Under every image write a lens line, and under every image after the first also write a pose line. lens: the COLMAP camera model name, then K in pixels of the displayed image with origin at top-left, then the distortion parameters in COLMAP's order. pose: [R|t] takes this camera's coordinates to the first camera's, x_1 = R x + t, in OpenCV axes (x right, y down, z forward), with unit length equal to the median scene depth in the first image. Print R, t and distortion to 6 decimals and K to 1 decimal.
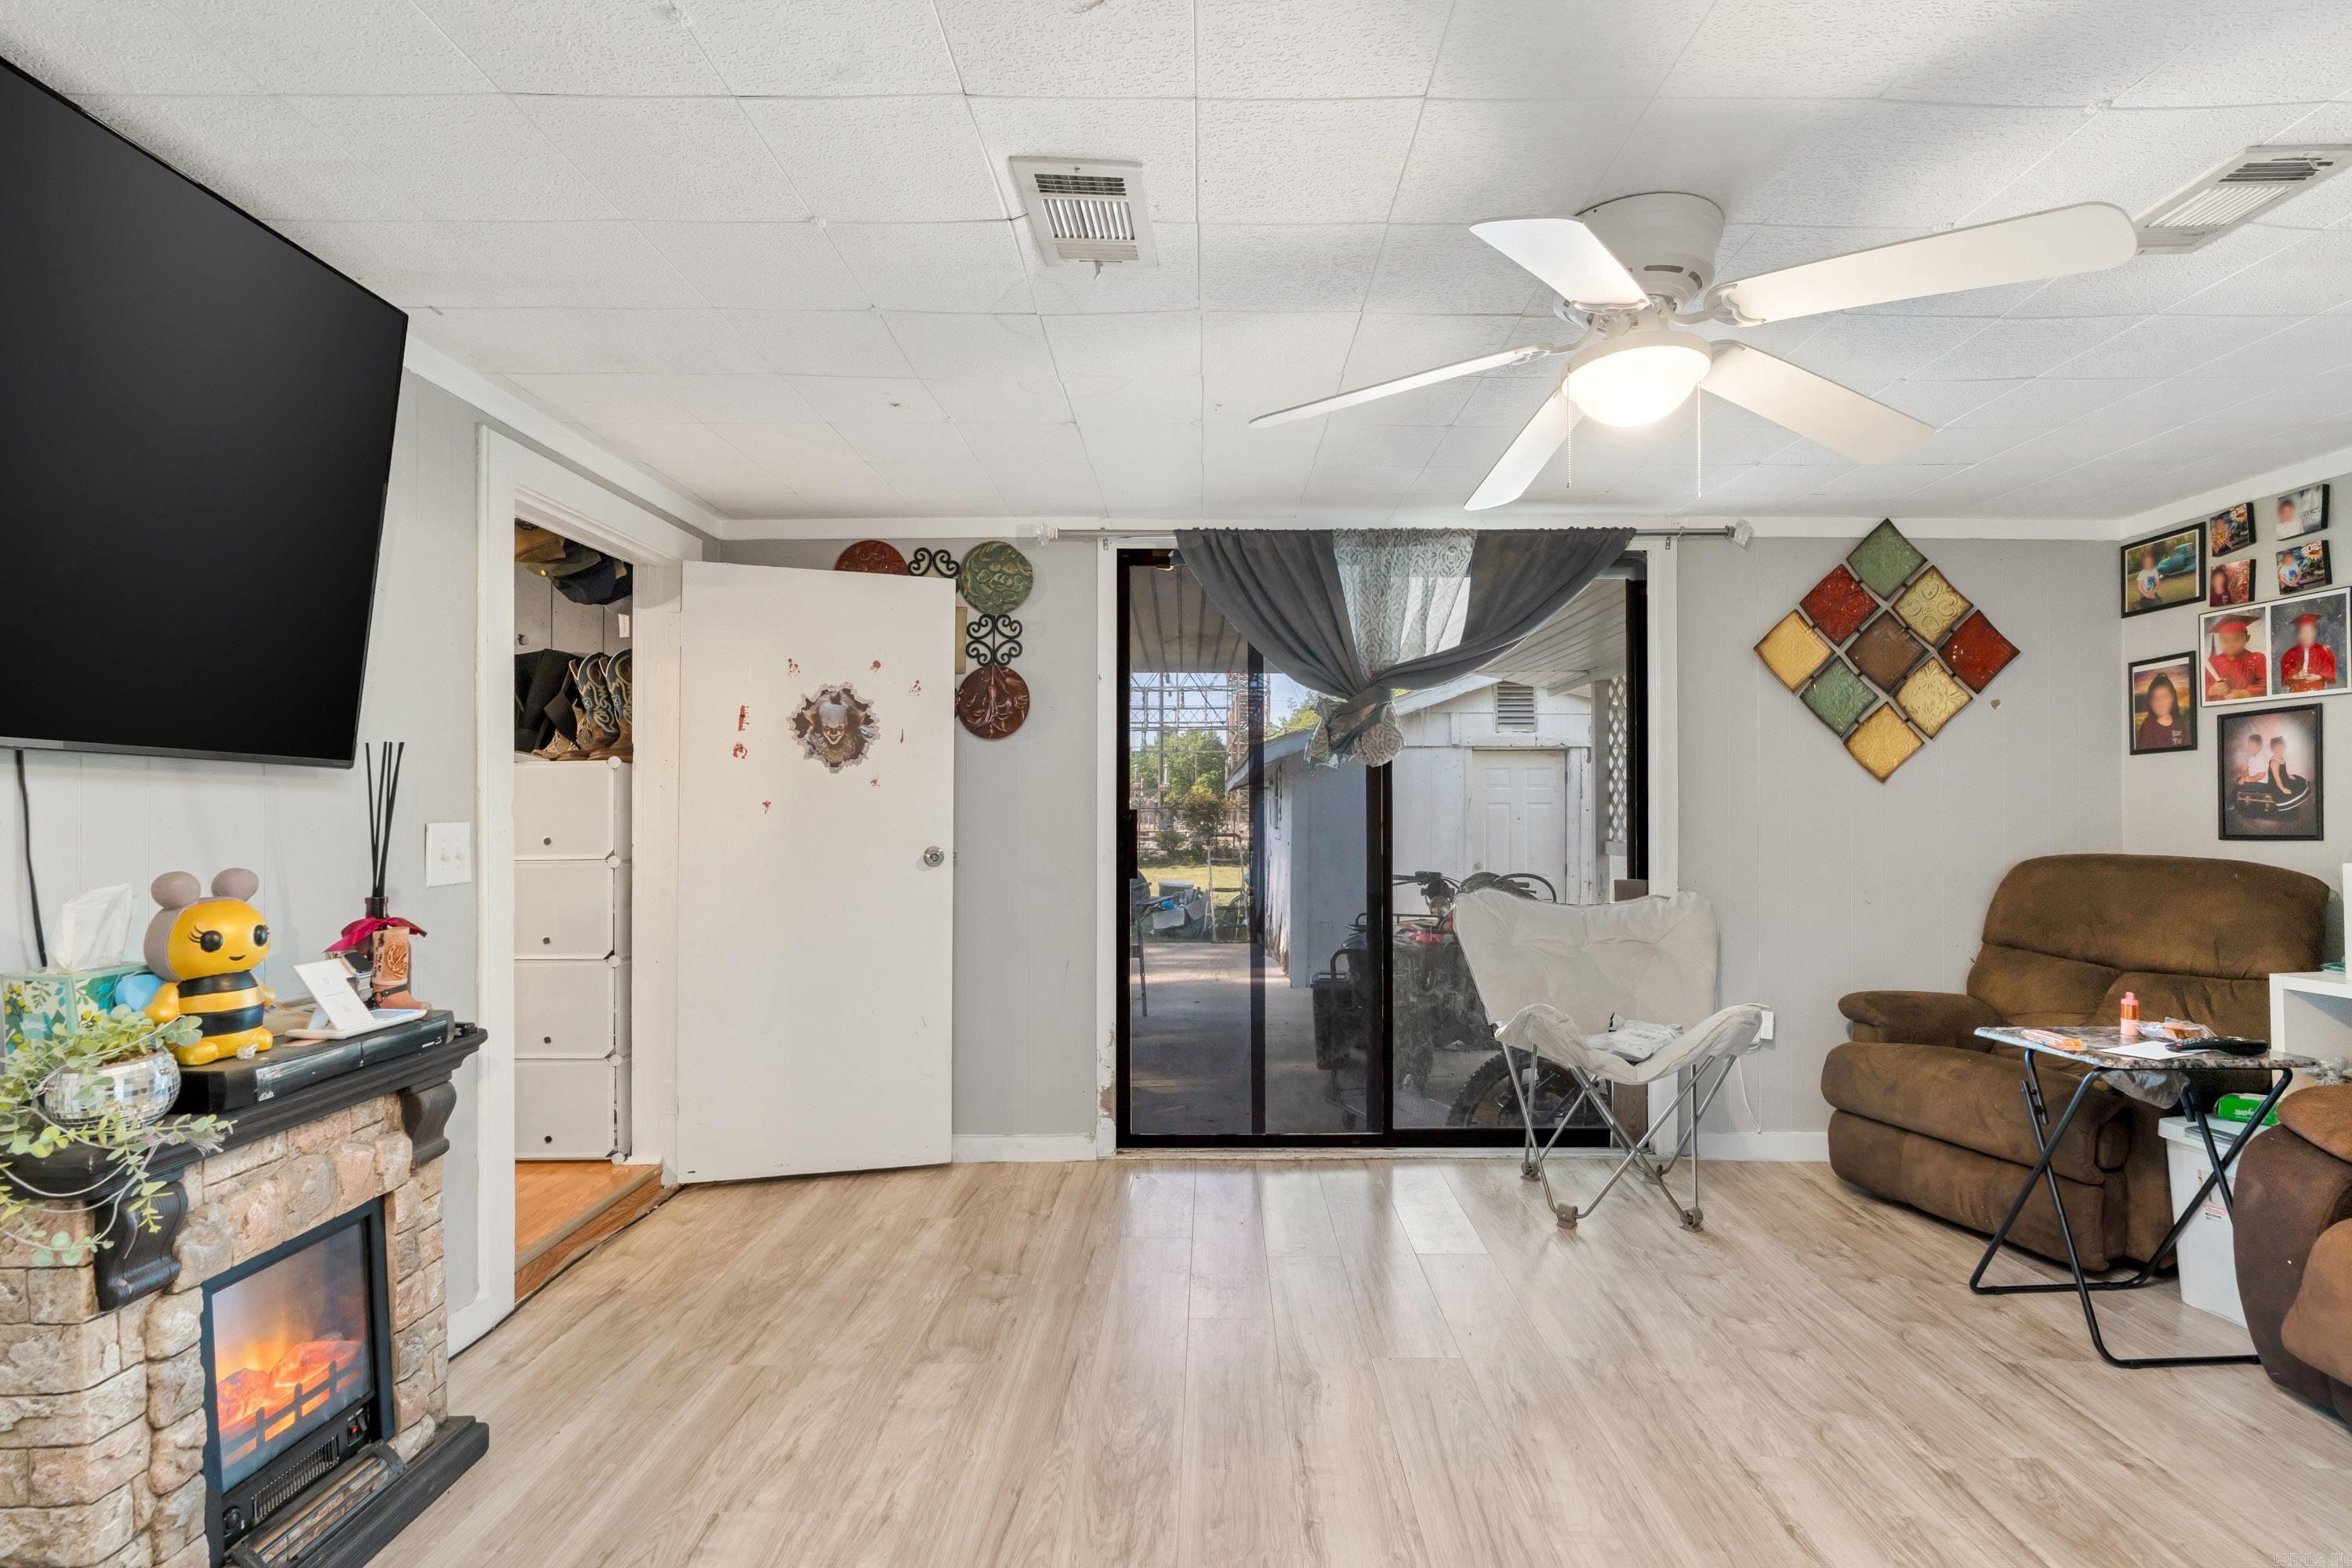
lens RADIAL K [[1088.8, 0, 1181.8], [0, 1088.8, 802.9], [0, 0, 1]] dist [-0.001678, -0.000288]
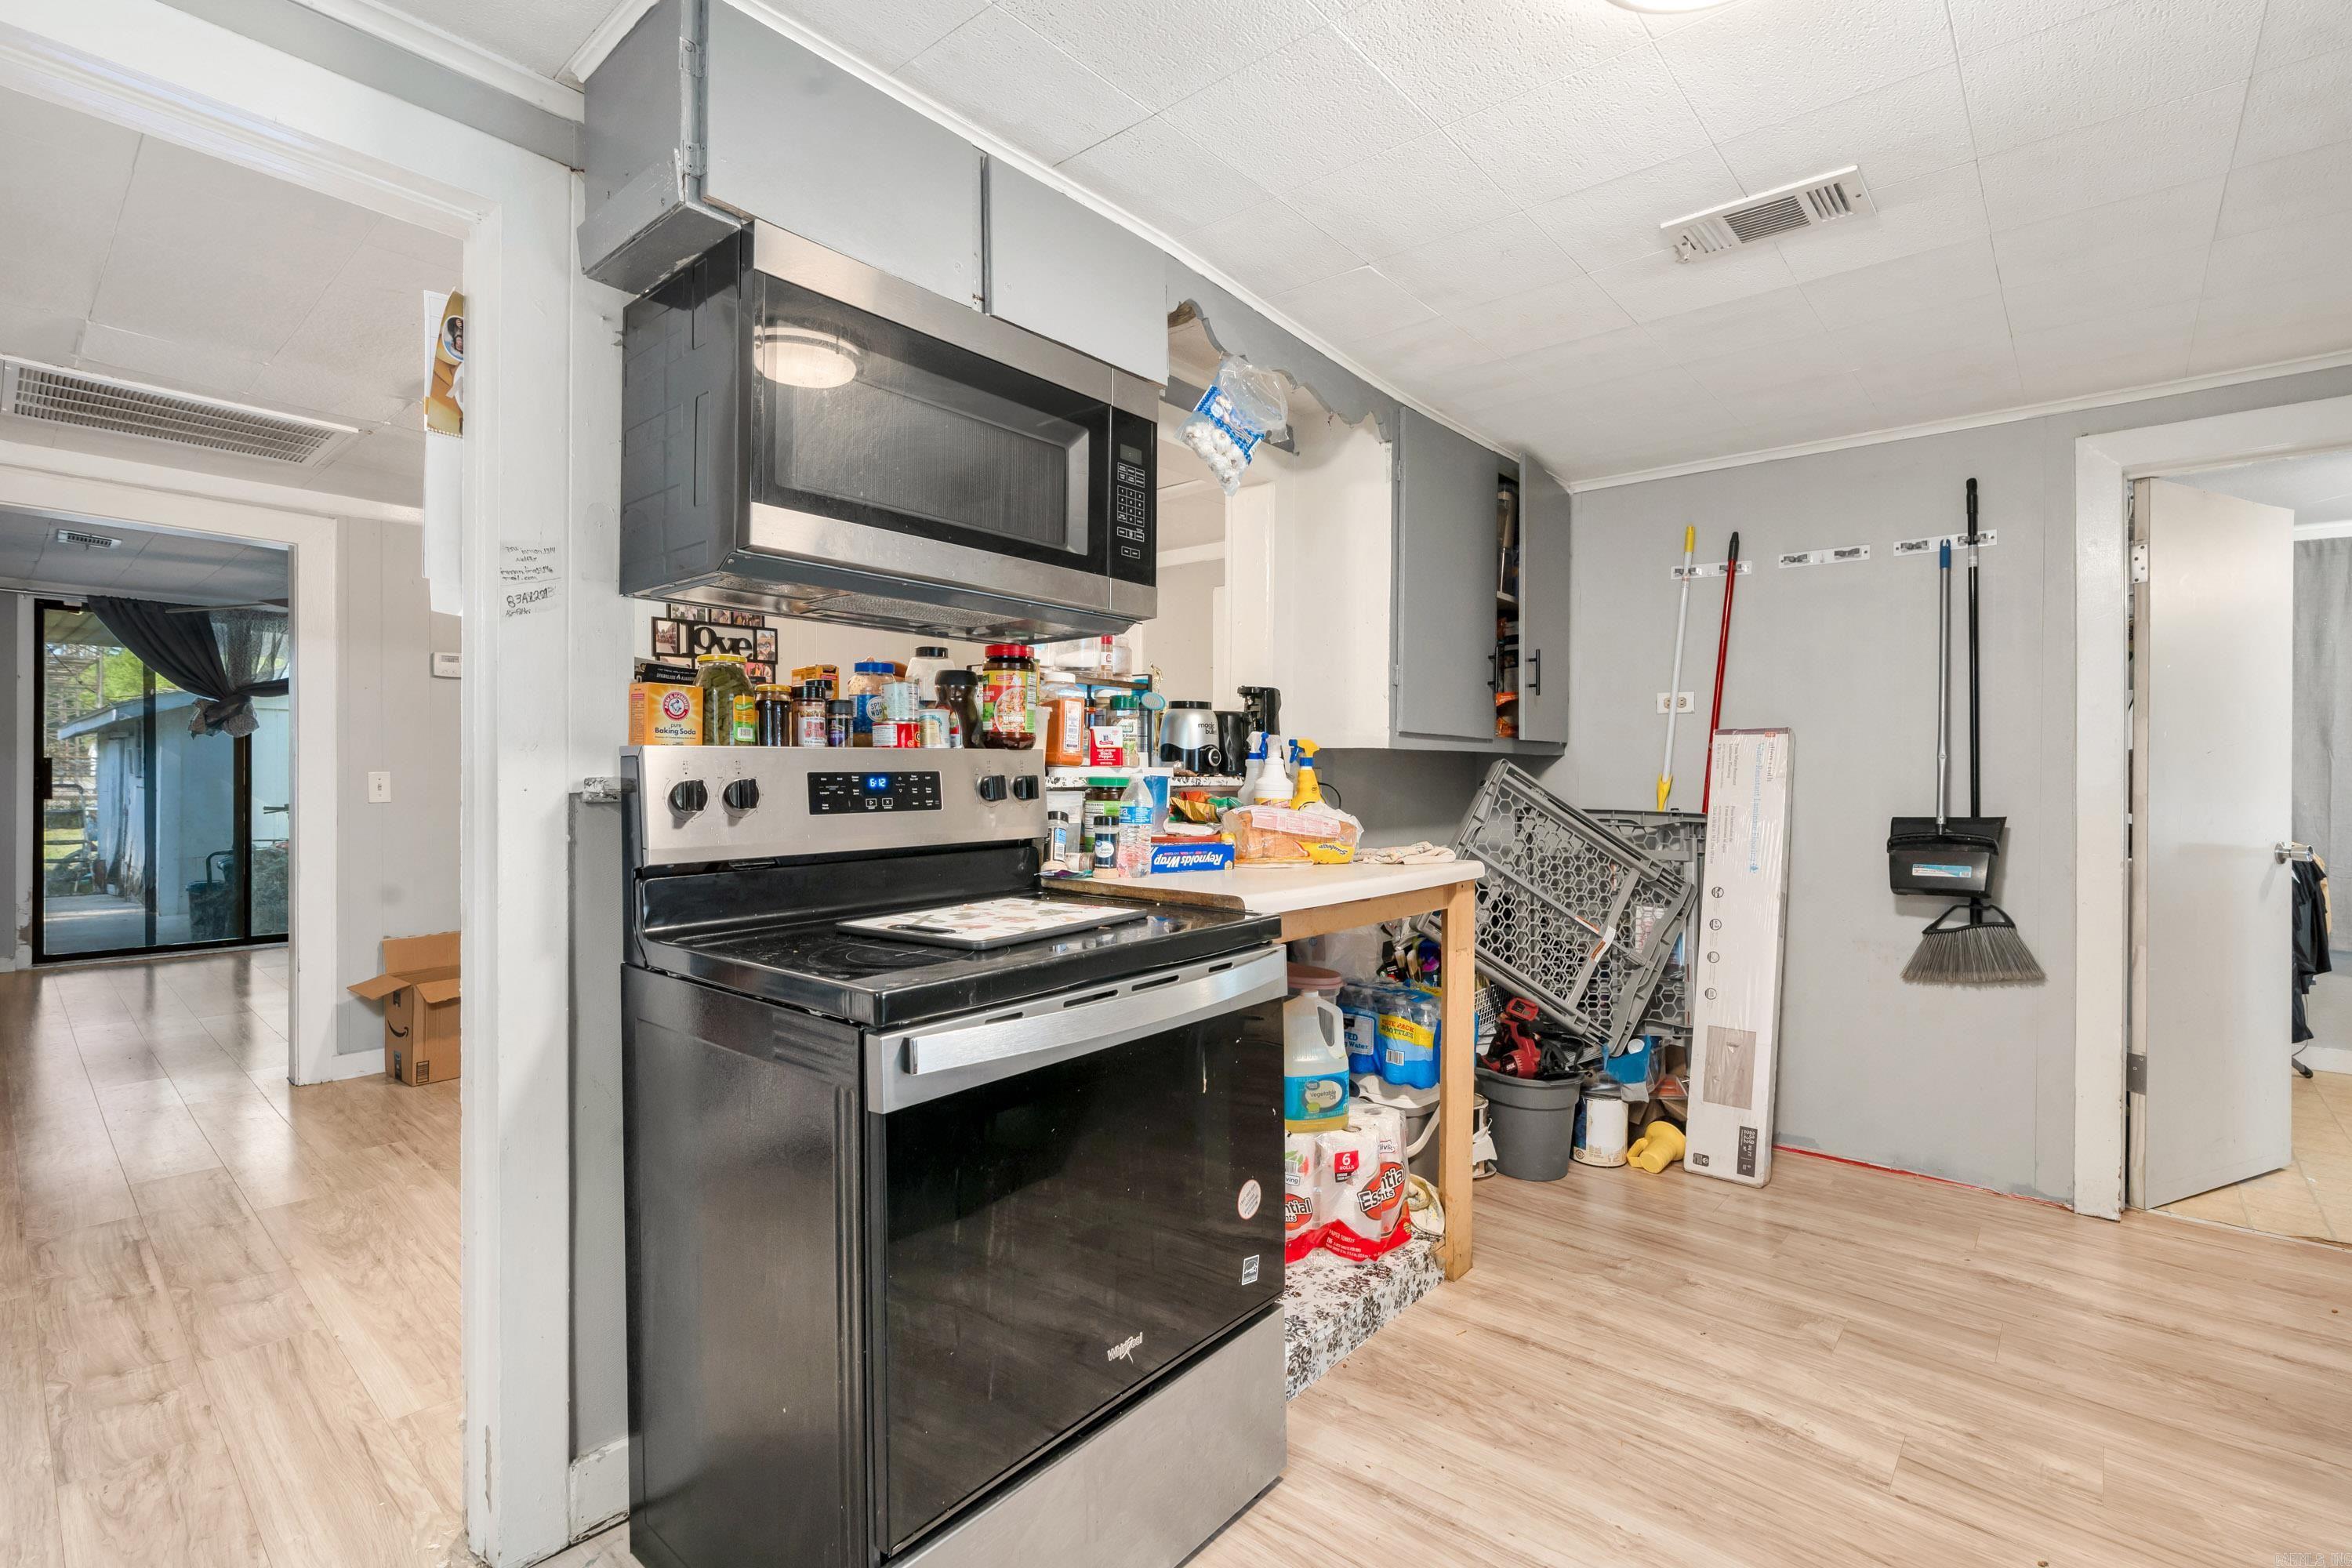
lens RADIAL K [[1073.5, 0, 1176.0], [0, 1073.5, 784.0], [0, 0, 1]] dist [-0.001965, -0.000418]
pose [[0.643370, -0.000036, 0.765555, -0.195730], [-0.015899, 0.999784, 0.013409, -0.003170], [-0.765390, -0.020799, 0.643230, -1.422995]]
